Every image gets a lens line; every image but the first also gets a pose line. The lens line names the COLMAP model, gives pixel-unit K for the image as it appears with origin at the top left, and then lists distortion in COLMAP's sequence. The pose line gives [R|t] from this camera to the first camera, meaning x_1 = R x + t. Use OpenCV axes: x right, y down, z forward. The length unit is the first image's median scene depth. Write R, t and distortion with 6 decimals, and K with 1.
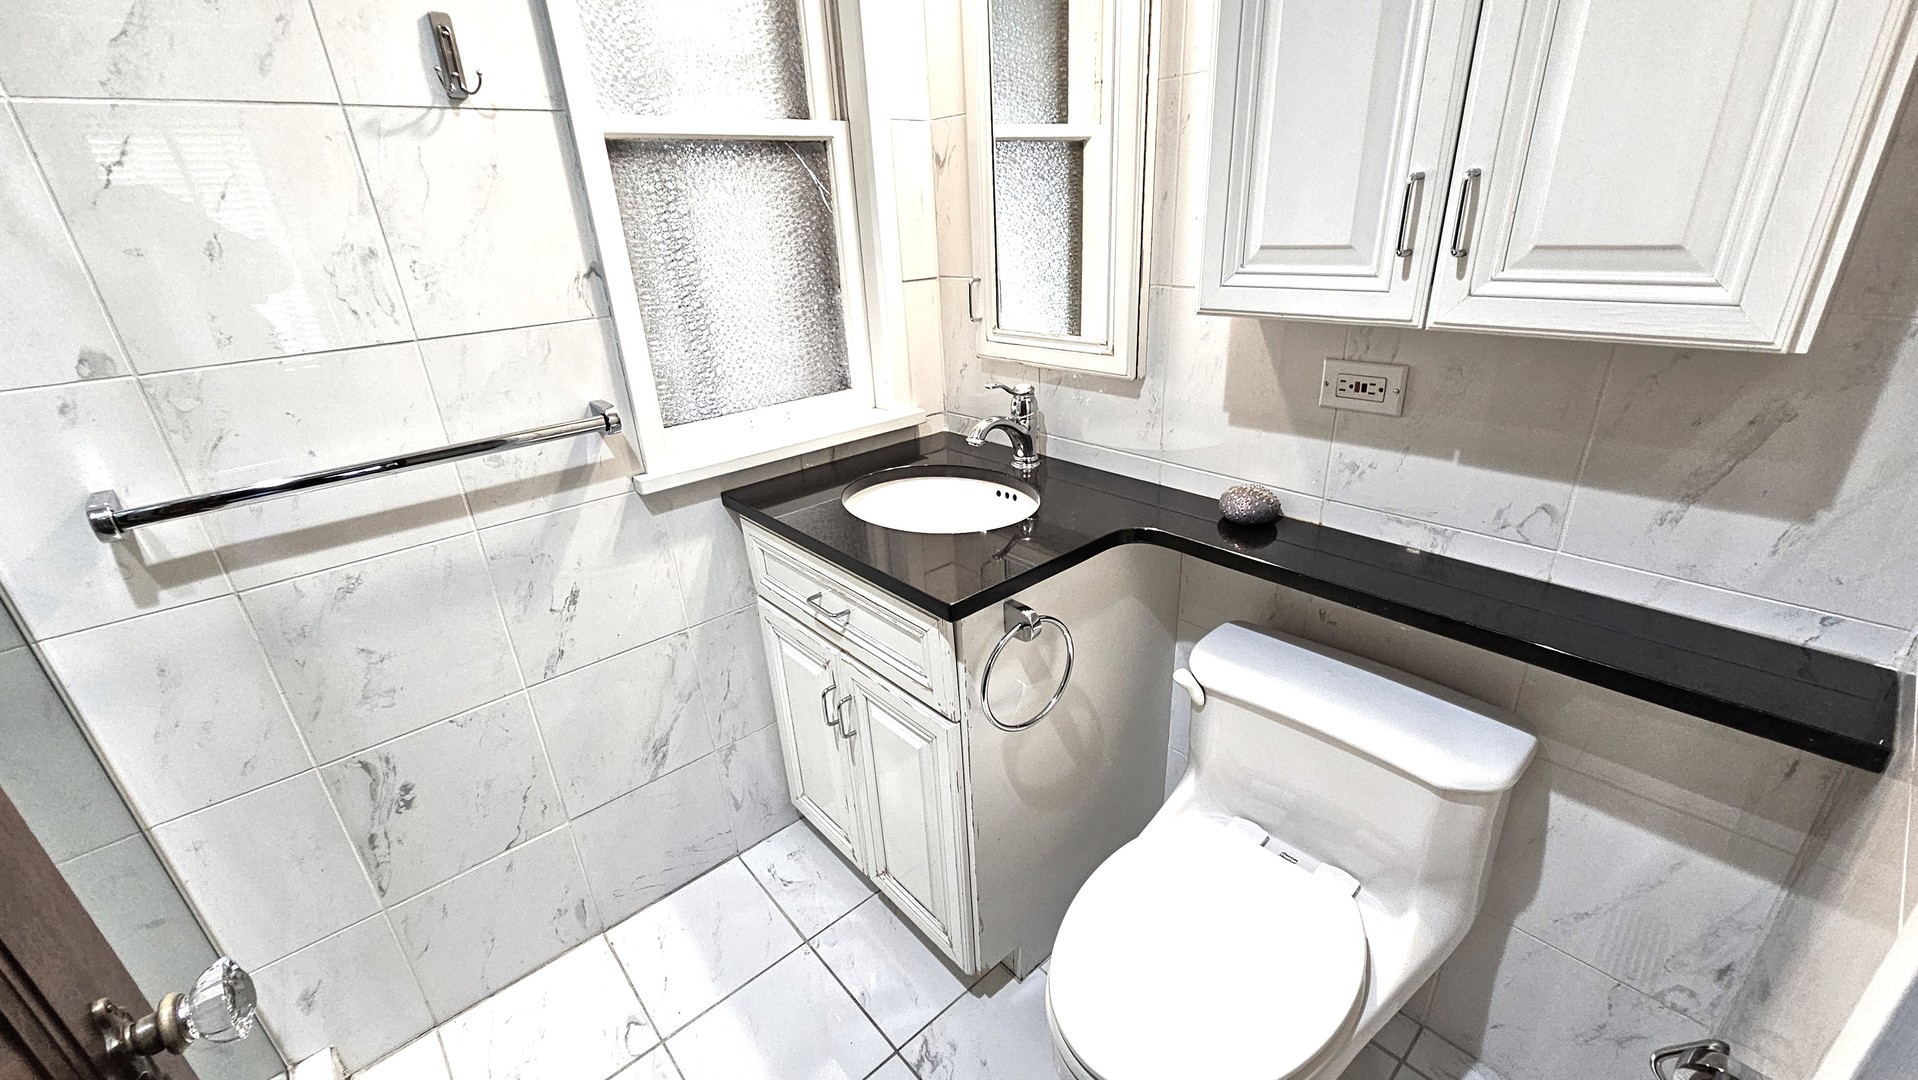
lens RADIAL K [[787.0, 0, 959.6], [0, 787.0, 550.7], [0, 0, 1]] dist [-0.002131, 0.000017]
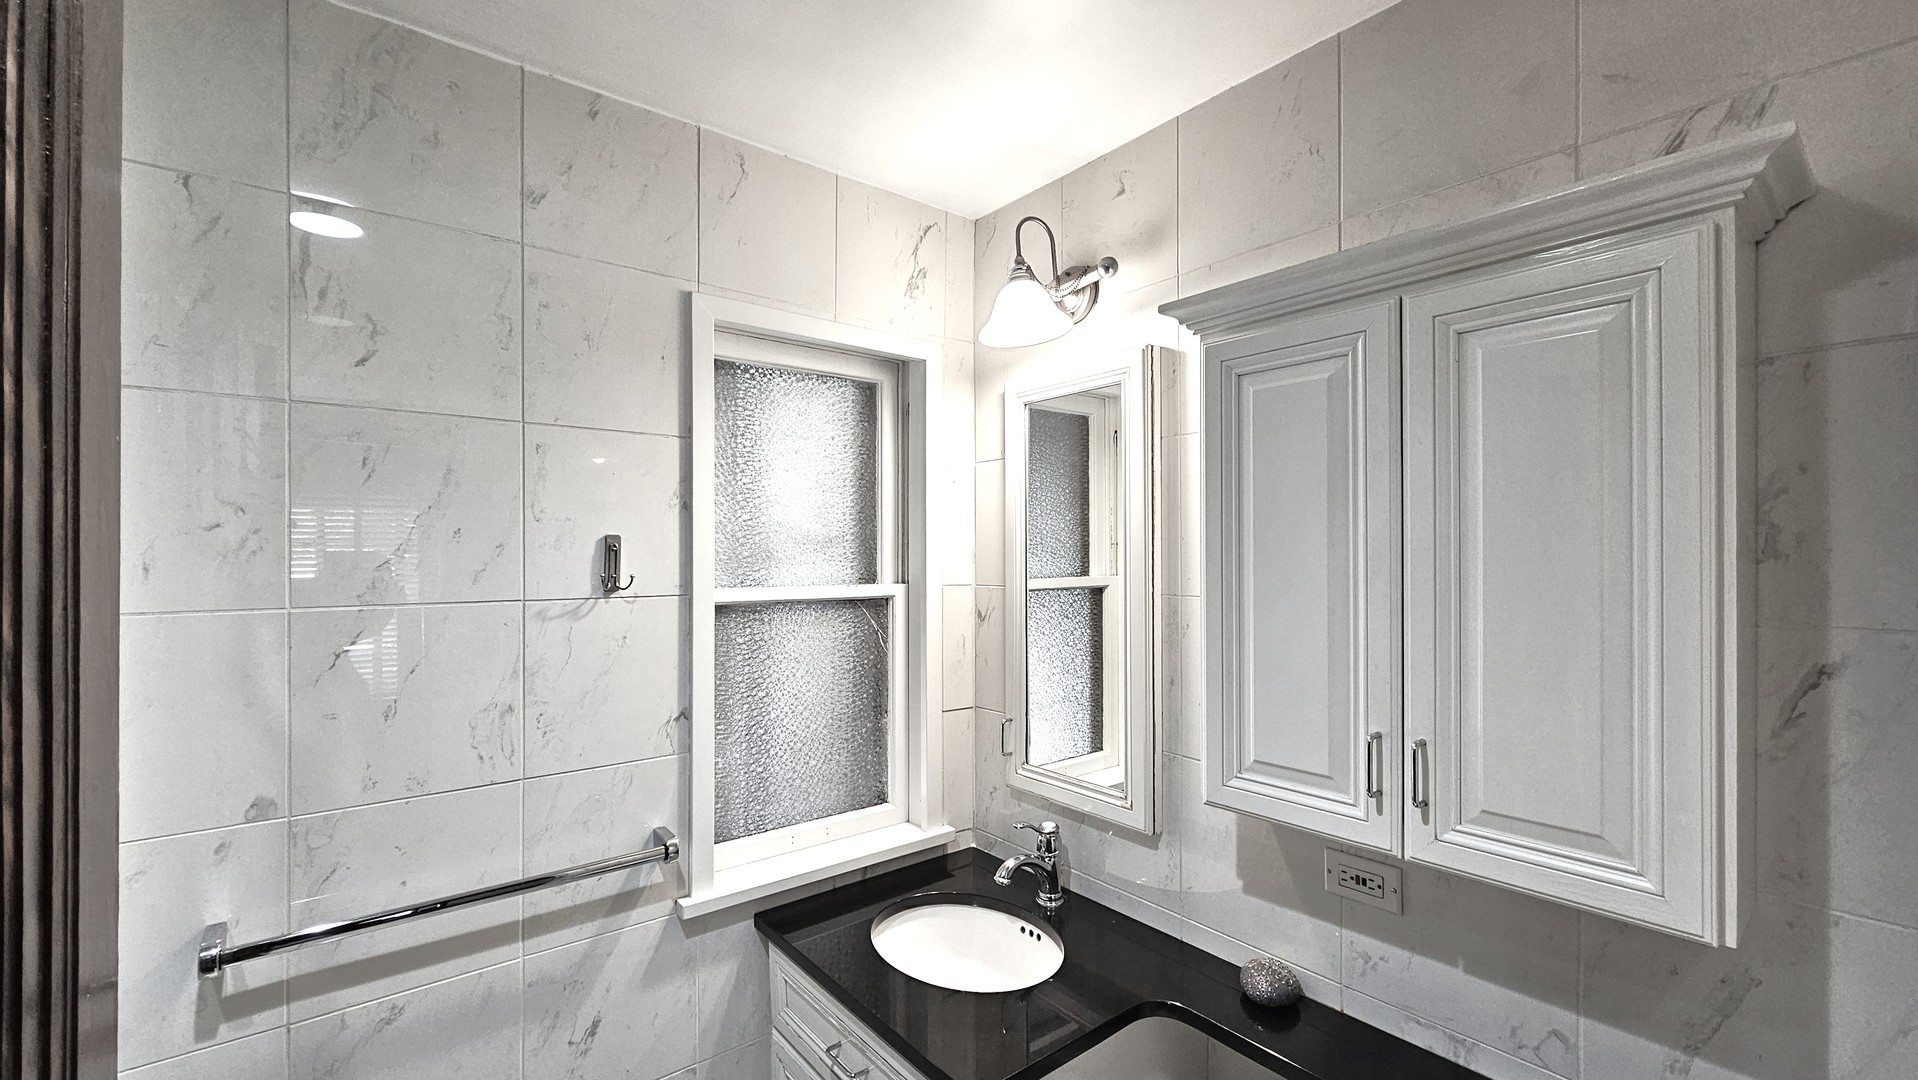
lens RADIAL K [[787.0, 0, 960.2], [0, 787.0, 540.2], [0, 0, 1]] dist [-0.002131, 0.000017]
pose [[0.998046, 0.049936, -0.037566, -0.022391], [-0.060831, 0.913924, -0.401300, -0.146904], [0.014293, 0.402801, 0.915176, -0.168884]]
